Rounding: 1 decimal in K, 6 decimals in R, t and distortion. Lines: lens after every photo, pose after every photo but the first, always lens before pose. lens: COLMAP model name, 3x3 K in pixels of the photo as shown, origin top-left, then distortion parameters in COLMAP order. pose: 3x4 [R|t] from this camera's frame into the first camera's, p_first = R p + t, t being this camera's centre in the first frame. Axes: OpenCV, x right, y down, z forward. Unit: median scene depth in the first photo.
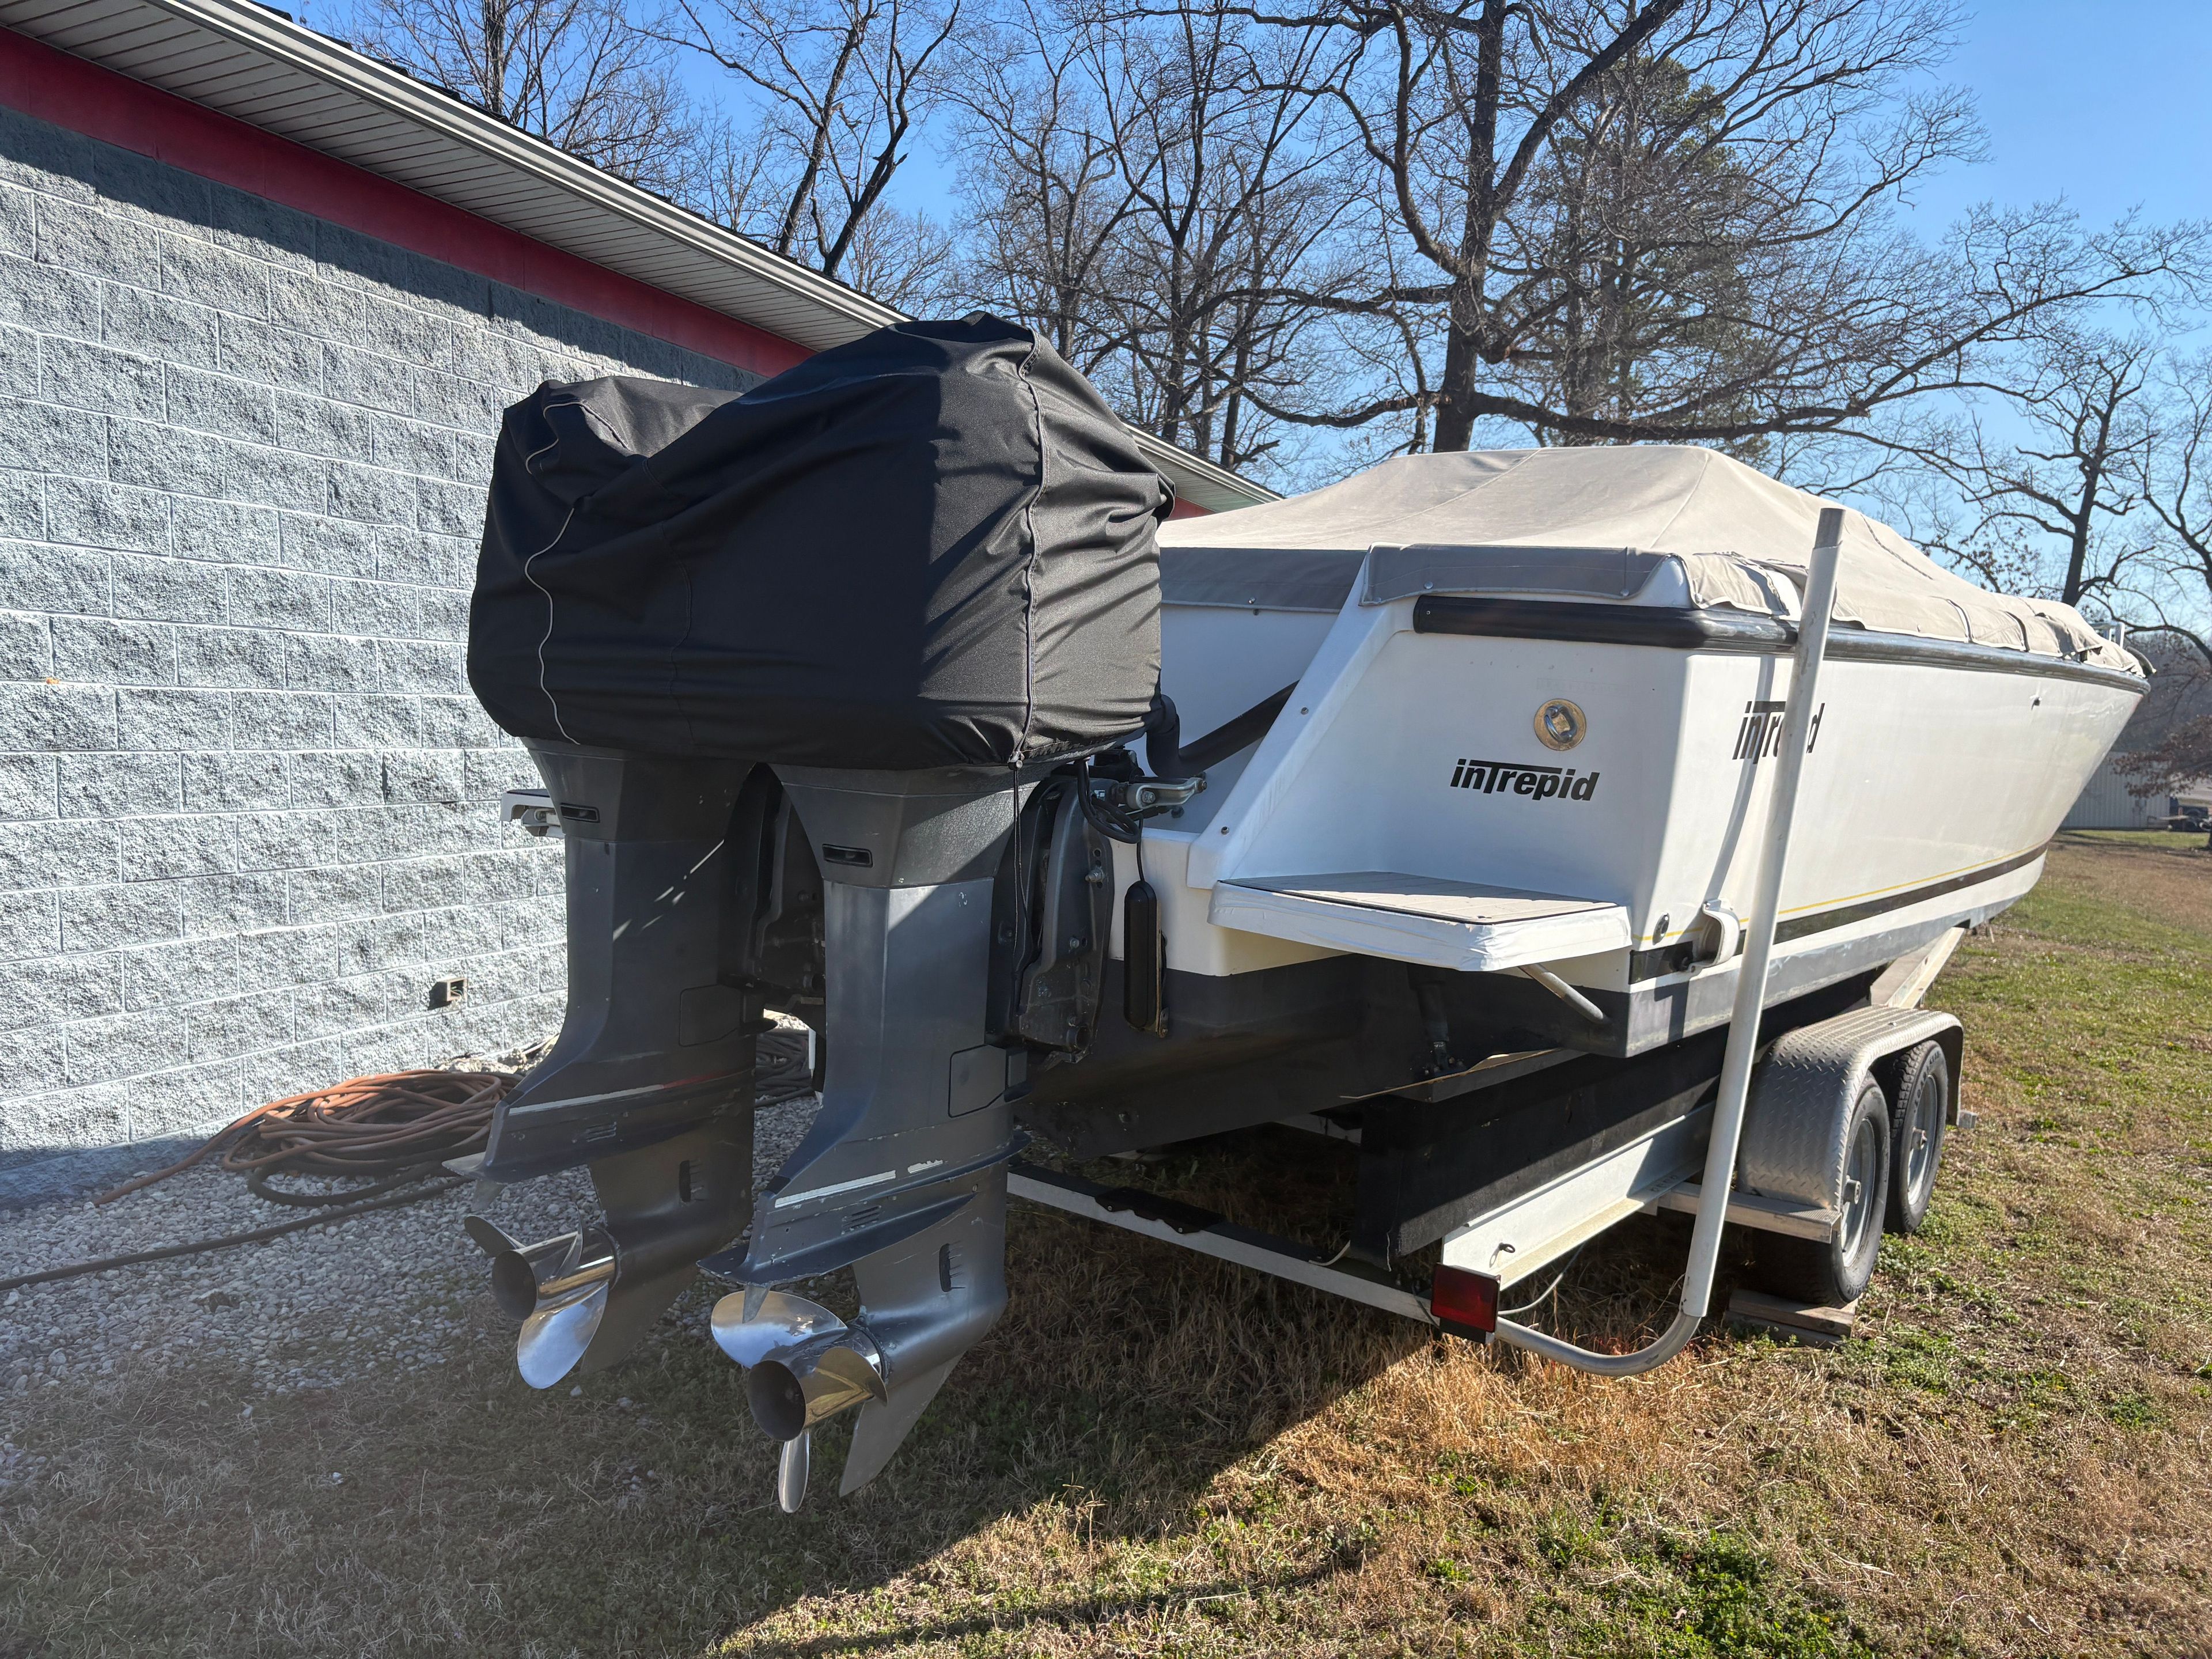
lens RADIAL K [[1780.3, 0, 1106.0], [0, 1780.3, 829.5], [0, 0, 1]] dist [0.062727, -0.058584]
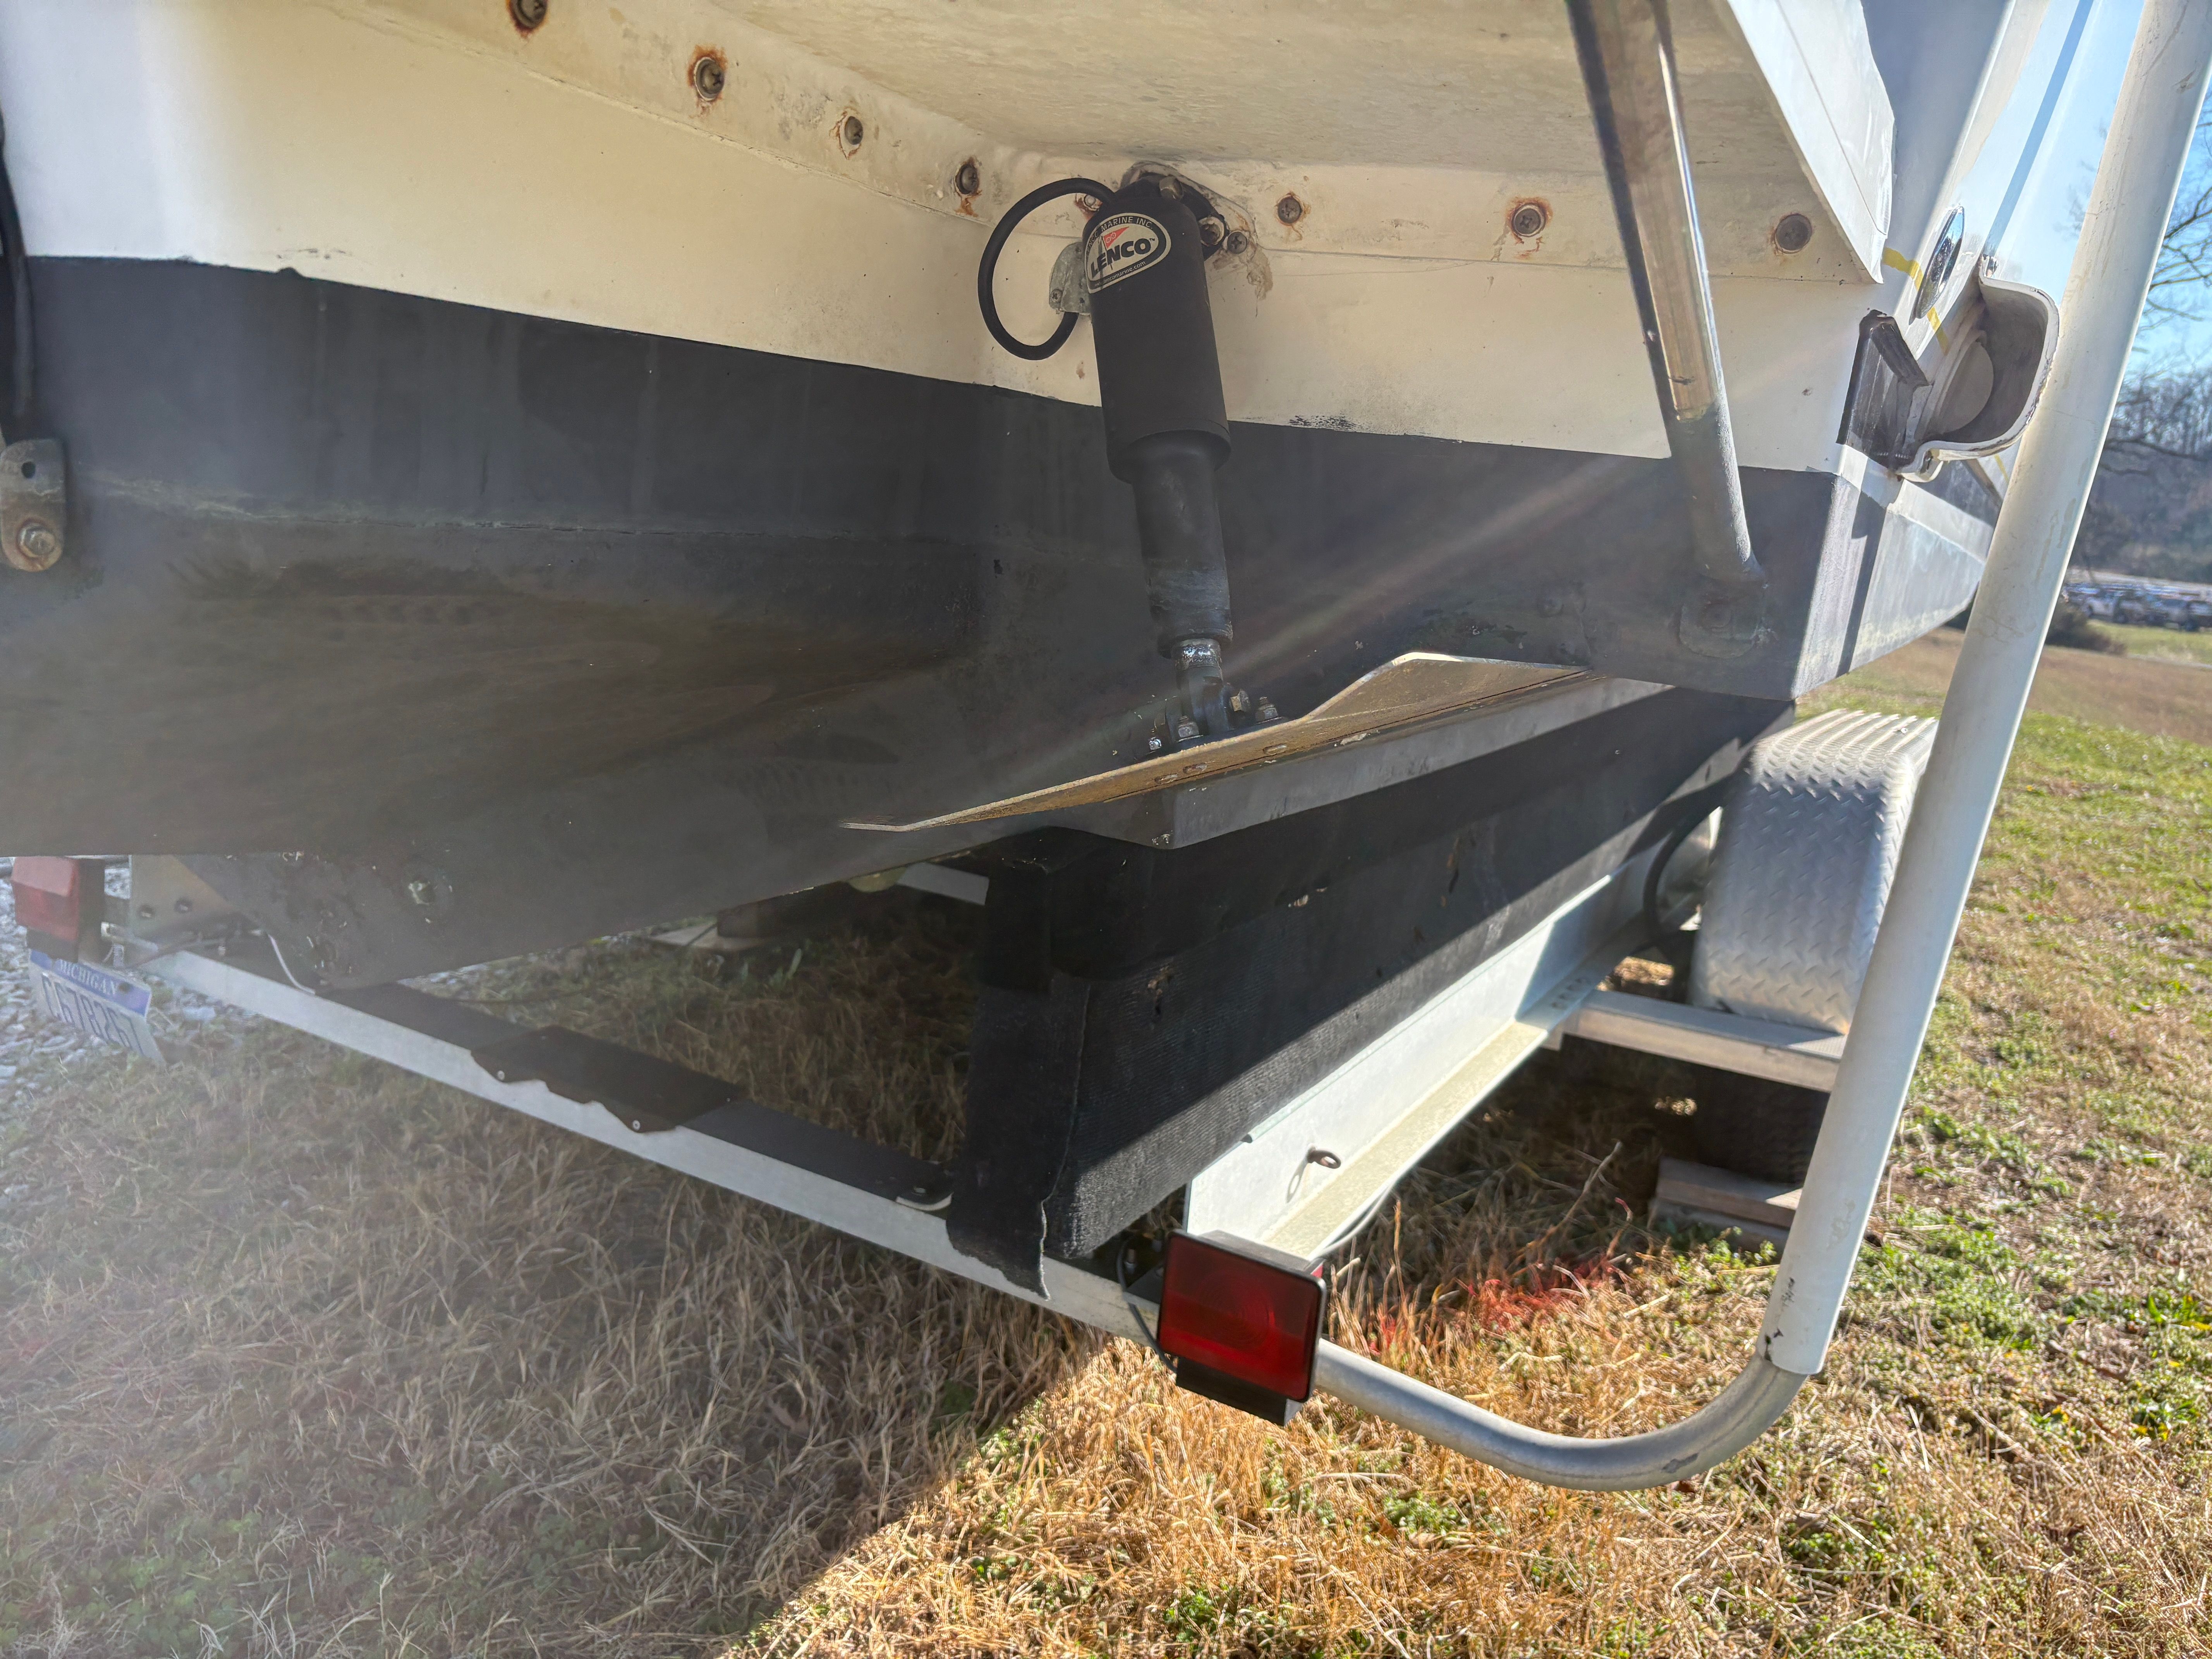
lens RADIAL K [[1780.3, 0, 1106.0], [0, 1780.3, 829.5], [0, 0, 1]] dist [0.062727, -0.058584]
pose [[0.990950, 0.003465, 0.134185, 0.095638], [-0.021473, 0.990885, 0.132986, 0.080056], [-0.132501, -0.134664, 0.981992, 0.513136]]
